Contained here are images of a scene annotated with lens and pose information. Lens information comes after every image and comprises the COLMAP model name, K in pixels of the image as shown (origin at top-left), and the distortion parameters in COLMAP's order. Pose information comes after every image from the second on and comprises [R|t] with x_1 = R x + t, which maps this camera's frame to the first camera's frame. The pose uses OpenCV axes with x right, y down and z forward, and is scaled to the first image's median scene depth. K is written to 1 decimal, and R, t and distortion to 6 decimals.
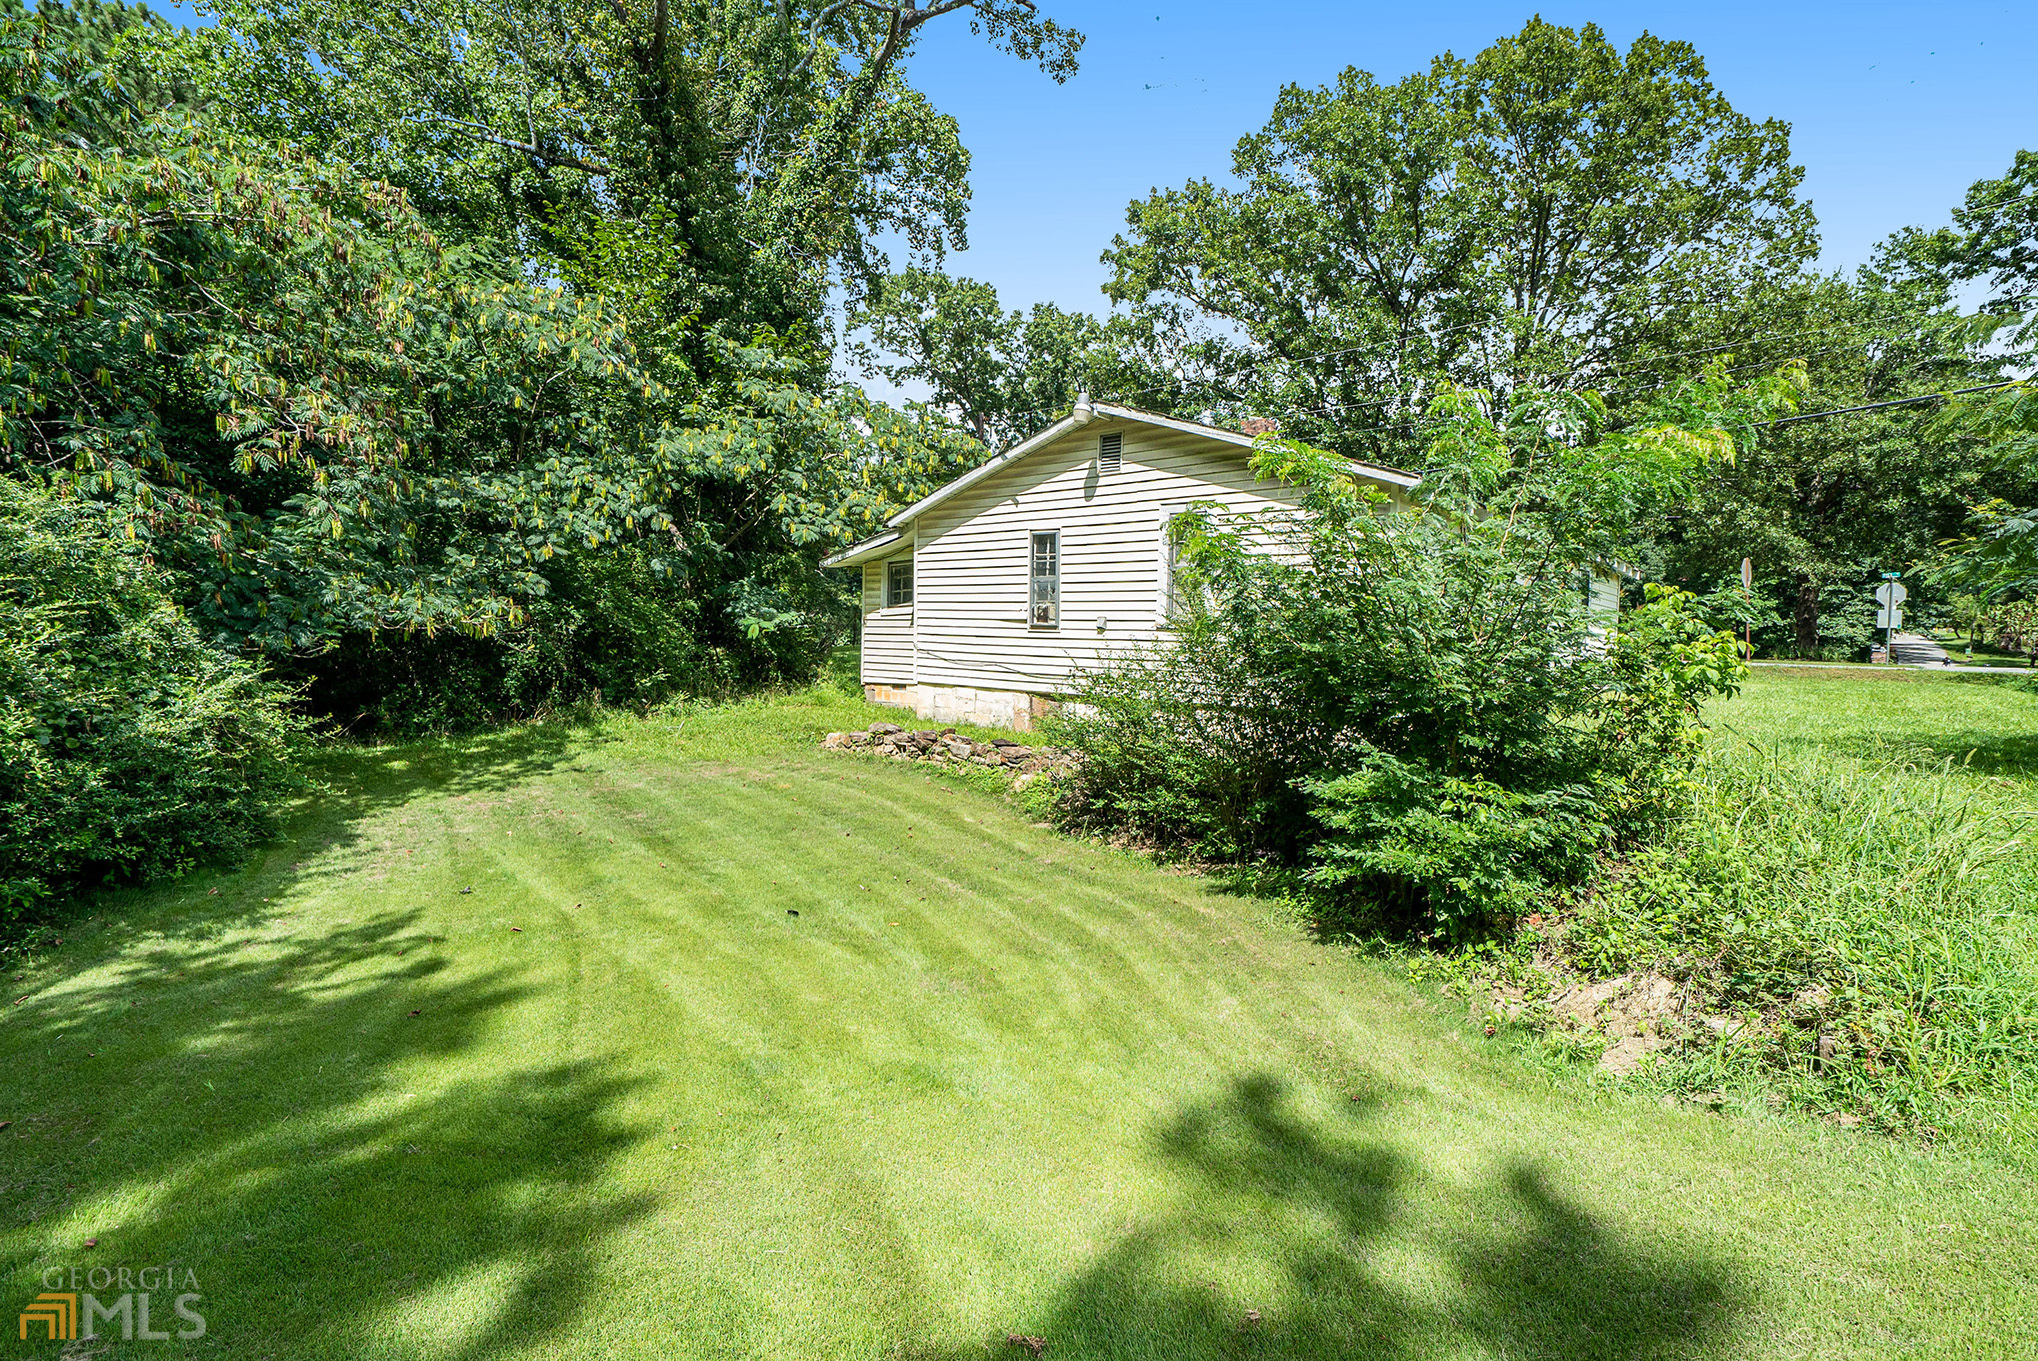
lens RADIAL K [[968.1, 0, 1014.8], [0, 968.1, 681.8], [0, 0, 1]] dist [-0.020774, 0.001789]
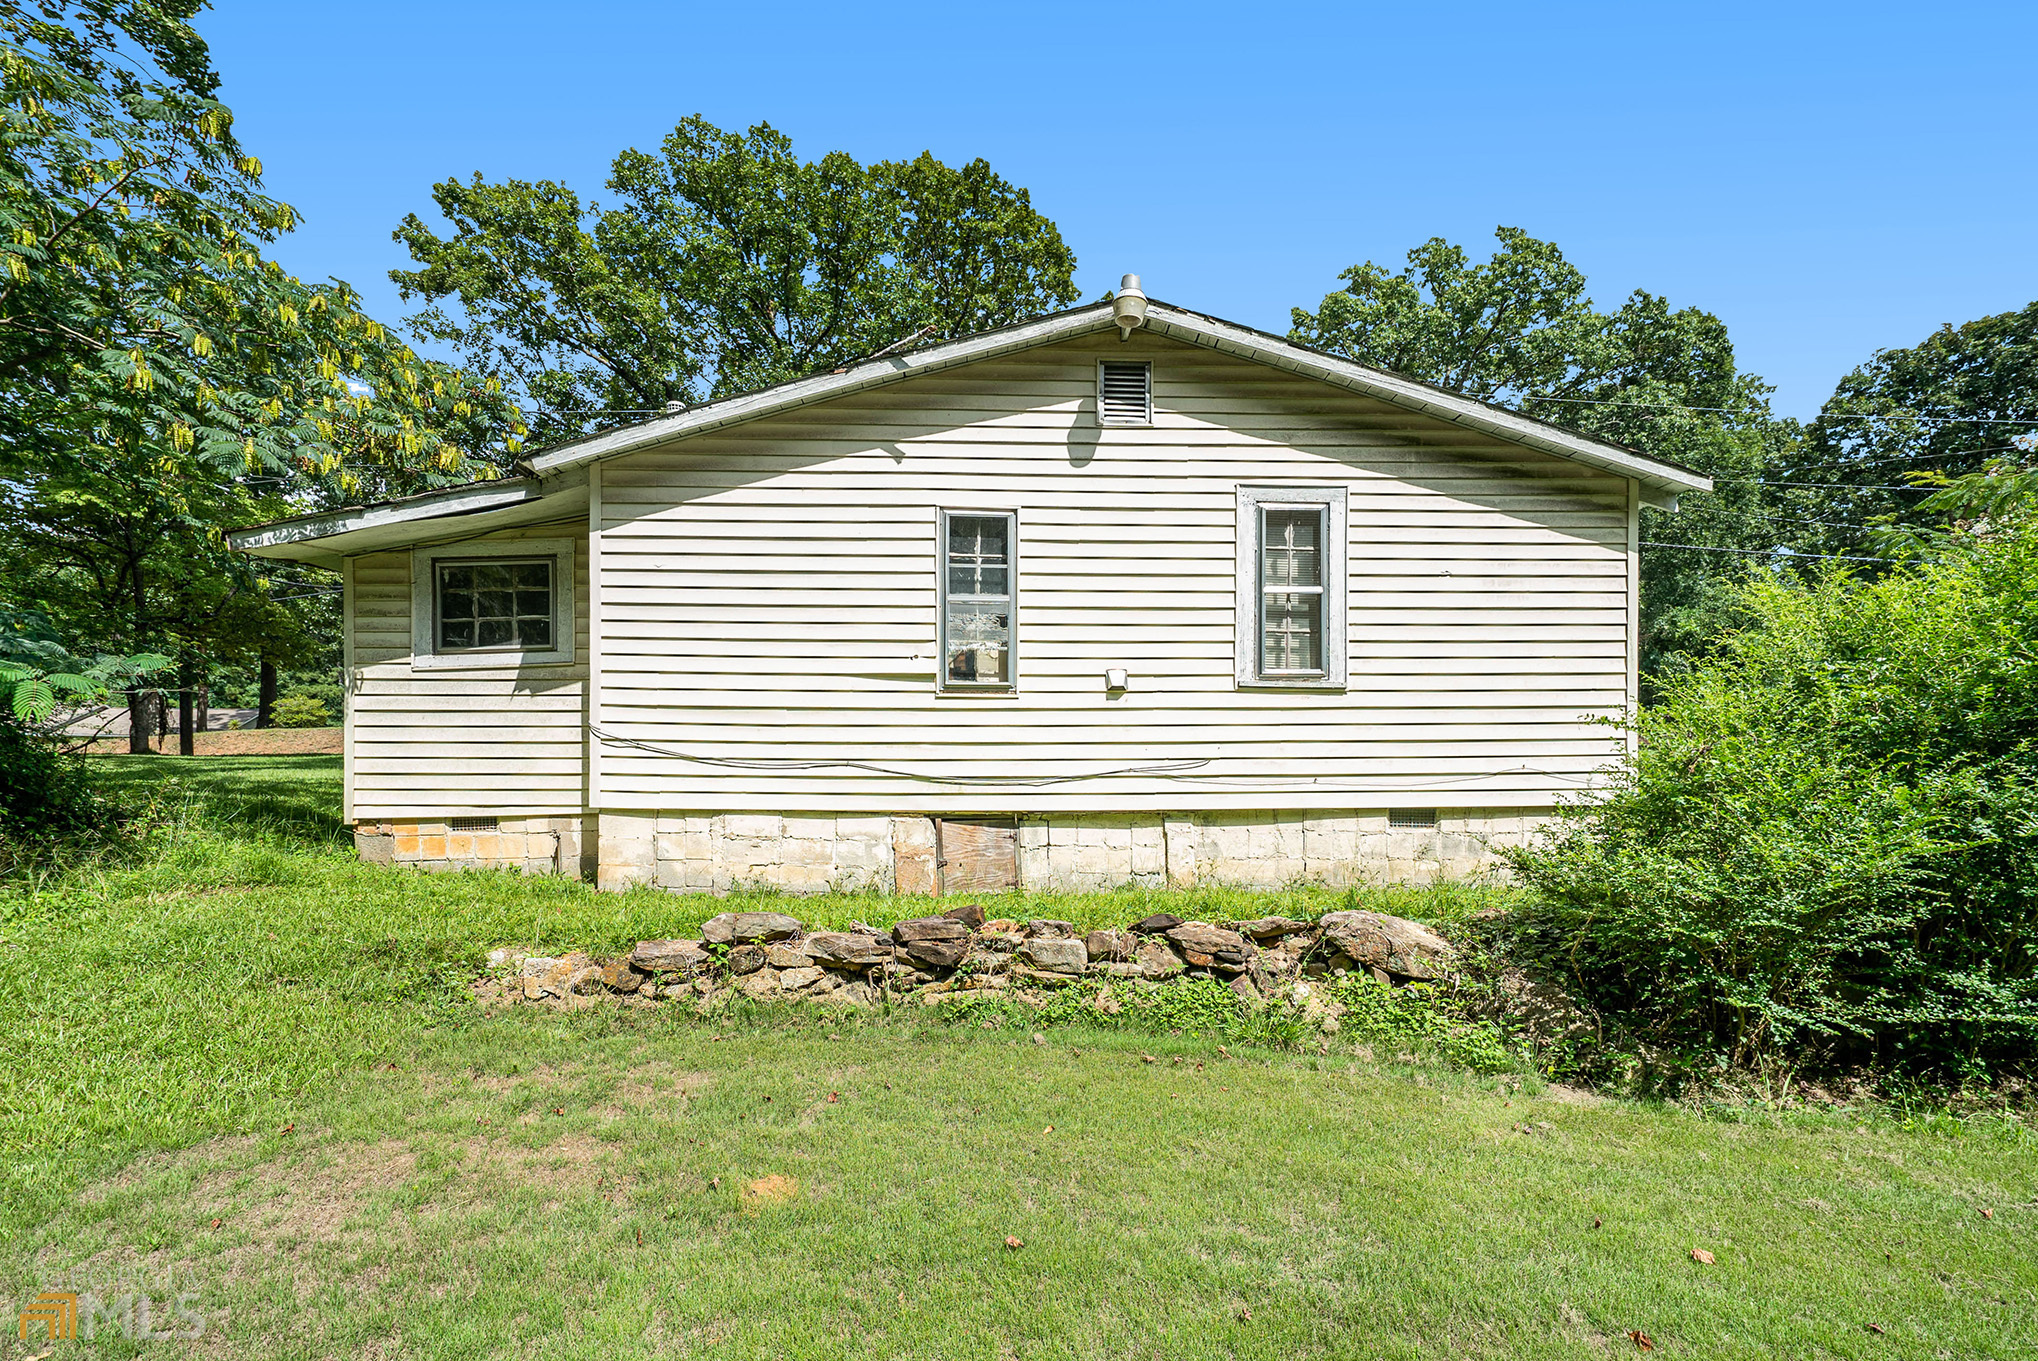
lens RADIAL K [[968.1, 0, 1017.8], [0, 968.1, 673.6], [0, 0, 1]] dist [-0.020774, 0.001789]
pose [[0.697274, 0.037512, 0.715822, -0.276523], [0.047285, 0.994047, -0.098152, -0.009348], [-0.715243, 0.102287, 0.691350, 0.506359]]
